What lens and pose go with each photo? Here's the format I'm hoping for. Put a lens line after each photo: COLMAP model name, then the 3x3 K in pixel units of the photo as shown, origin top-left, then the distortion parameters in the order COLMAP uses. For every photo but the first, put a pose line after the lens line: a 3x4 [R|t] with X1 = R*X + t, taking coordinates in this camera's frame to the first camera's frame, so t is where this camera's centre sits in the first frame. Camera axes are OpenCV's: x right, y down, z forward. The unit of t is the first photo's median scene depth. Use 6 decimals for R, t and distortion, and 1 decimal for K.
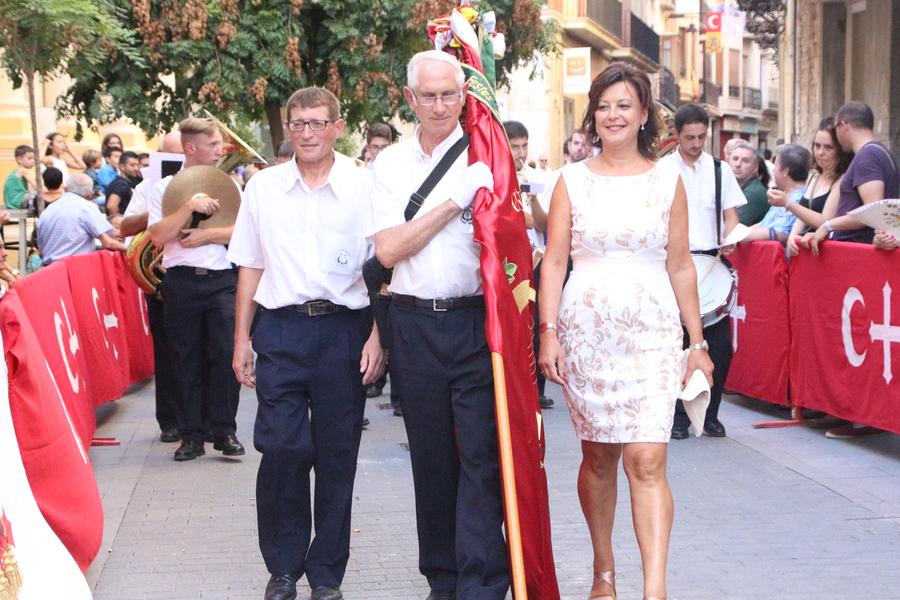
lens RADIAL K [[1994.3, 0, 448.0], [0, 1994.3, 297.6], [0, 0, 1]] dist [0.396043, 0.000000]
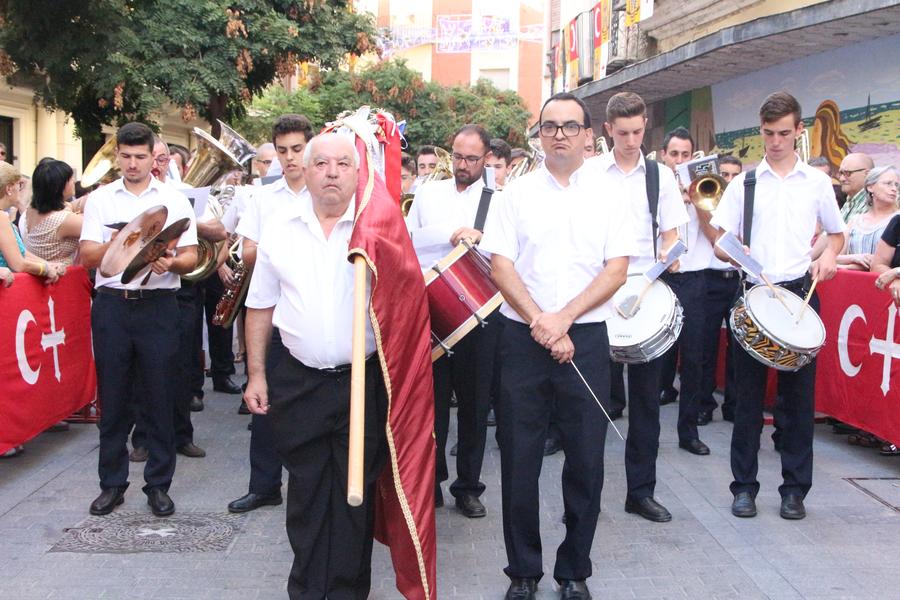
lens RADIAL K [[1259.0, 0, 466.0], [0, 1259.0, 281.0], [0, 0, 1]] dist [0.087697, 0.000000]
pose [[0.997321, 0.033442, -0.065062, 0.101797], [-0.033839, 0.999415, -0.005022, 0.025721], [0.064856, 0.007210, 0.997869, -0.426053]]
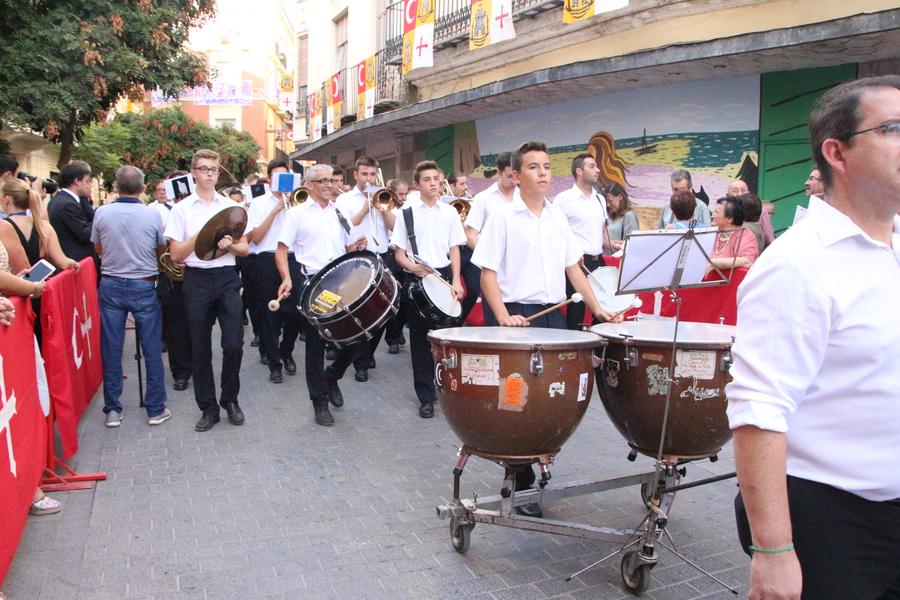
lens RADIAL K [[736.9, 0, 465.3], [0, 736.9, 298.5], [0, 0, 1]] dist [-0.160792, 0.102023]
pose [[0.952653, -0.002603, 0.304049, 0.015831], [-0.013162, 0.998673, 0.049791, 0.015776], [-0.303775, -0.051435, 0.951354, -0.246745]]
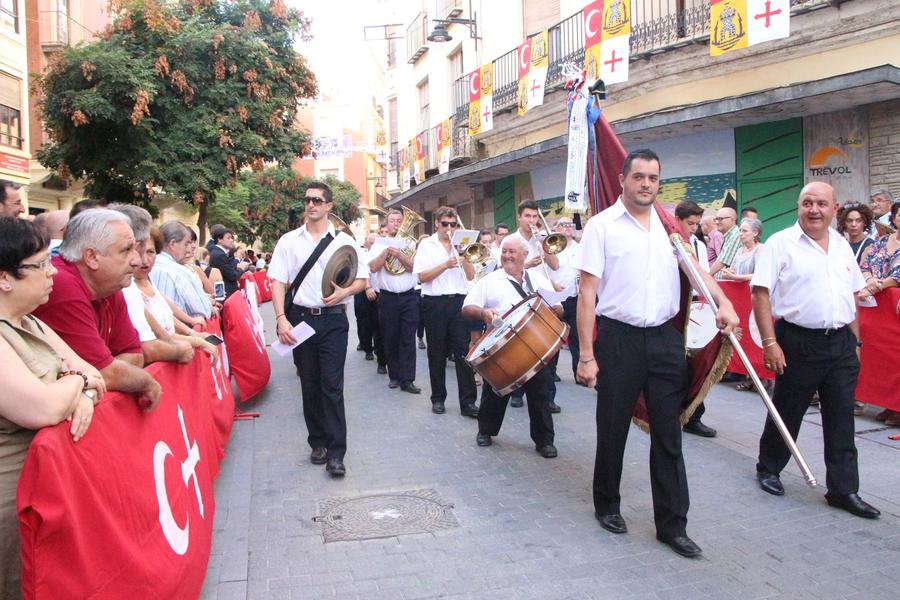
lens RADIAL K [[736.9, 0, 471.4], [0, 736.9, 286.2], [0, 0, 1]] dist [-0.160792, 0.102023]
pose [[0.984328, -0.022325, 0.174930, 0.019193], [0.025267, 0.999574, -0.014608, 0.021745], [-0.174529, 0.018799, 0.984473, -0.361602]]
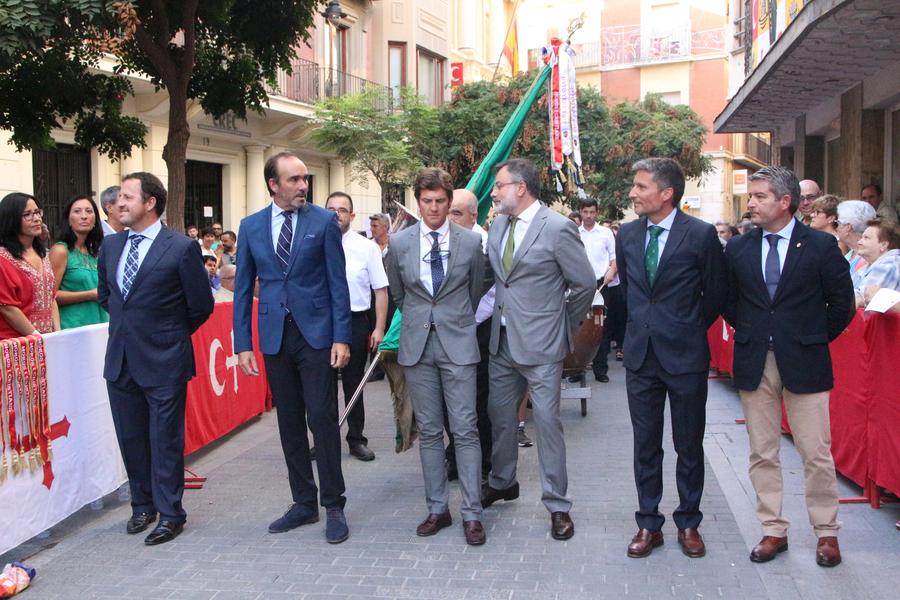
lens RADIAL K [[1006.4, 0, 450.7], [0, 1006.4, 303.8], [0, 0, 1]] dist [-0.039877, 0.000000]
pose [[0.967264, 0.017805, -0.253146, 0.082086], [-0.015959, 0.999829, 0.009346, -0.004212], [0.253269, -0.005000, 0.967383, 0.029627]]
